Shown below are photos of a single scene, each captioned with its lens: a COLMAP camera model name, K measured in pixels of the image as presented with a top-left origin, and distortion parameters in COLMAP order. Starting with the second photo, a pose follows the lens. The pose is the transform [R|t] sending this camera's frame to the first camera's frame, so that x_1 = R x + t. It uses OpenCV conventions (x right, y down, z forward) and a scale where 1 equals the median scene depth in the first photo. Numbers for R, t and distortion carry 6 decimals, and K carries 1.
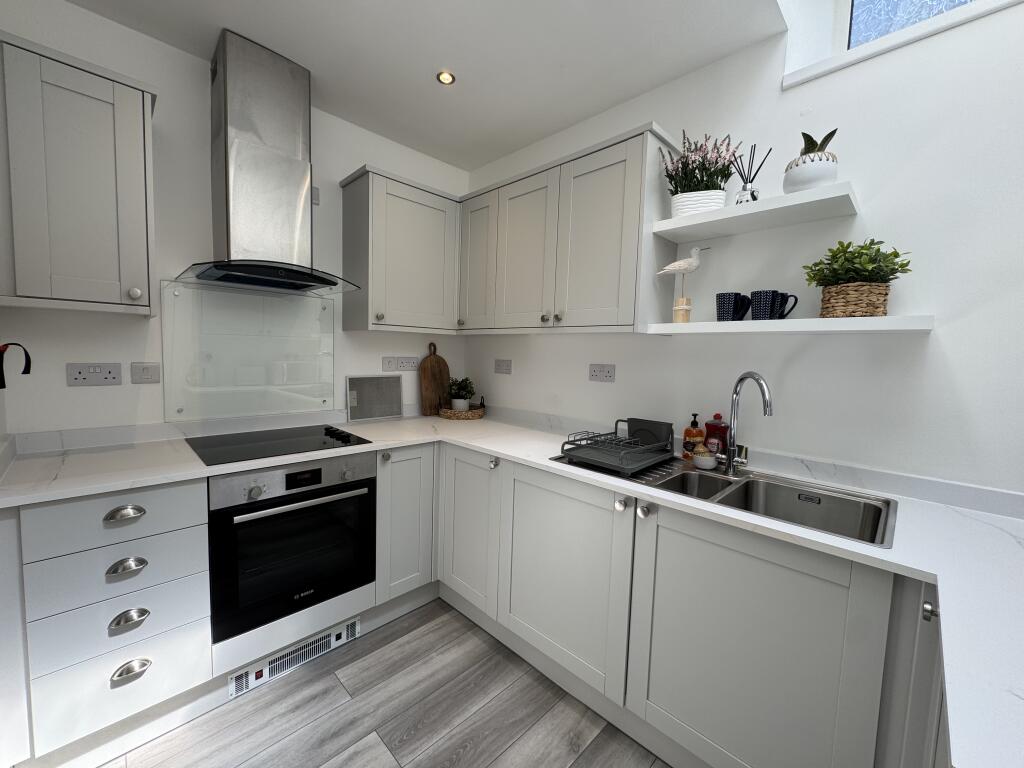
lens RADIAL K [[413.2, 0, 512.2], [0, 413.2, 384.1], [0, 0, 1]] dist [-0.002618, 0.000207]
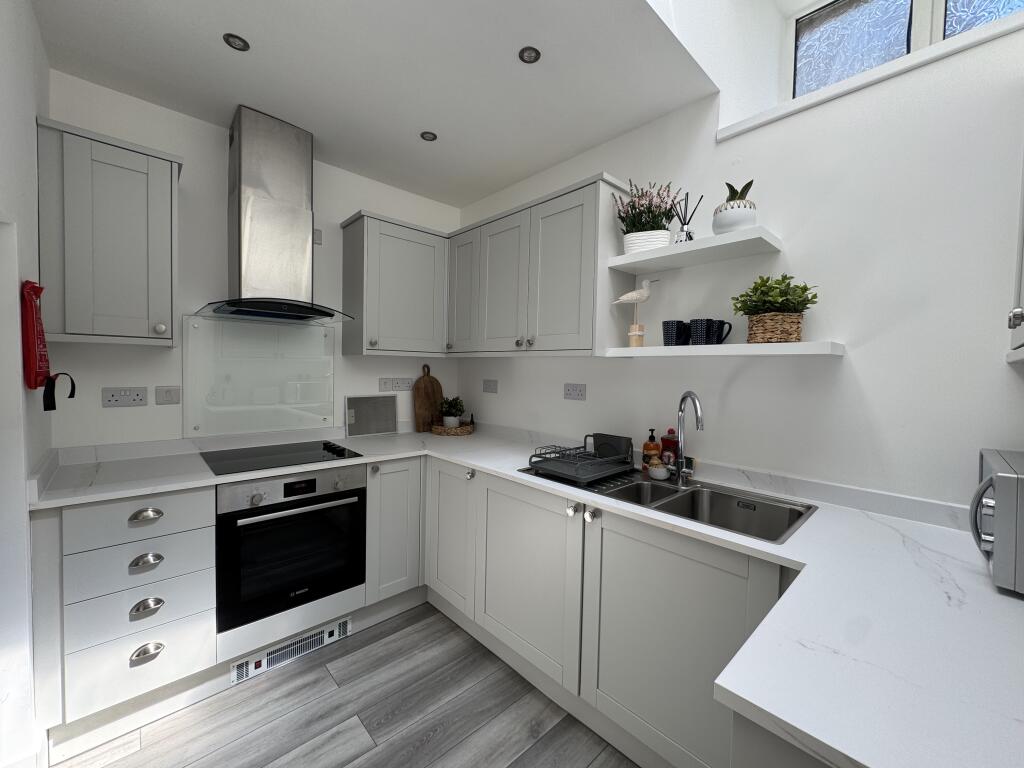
lens RADIAL K [[413.2, 0, 511.3], [0, 413.2, 383.4], [0, 0, 1]] dist [-0.002618, 0.000207]
pose [[0.999254, -0.007698, -0.037837, 0.122896], [0.006103, 0.999096, -0.042081, -0.005692], [0.038127, 0.041818, 0.998398, -0.124123]]
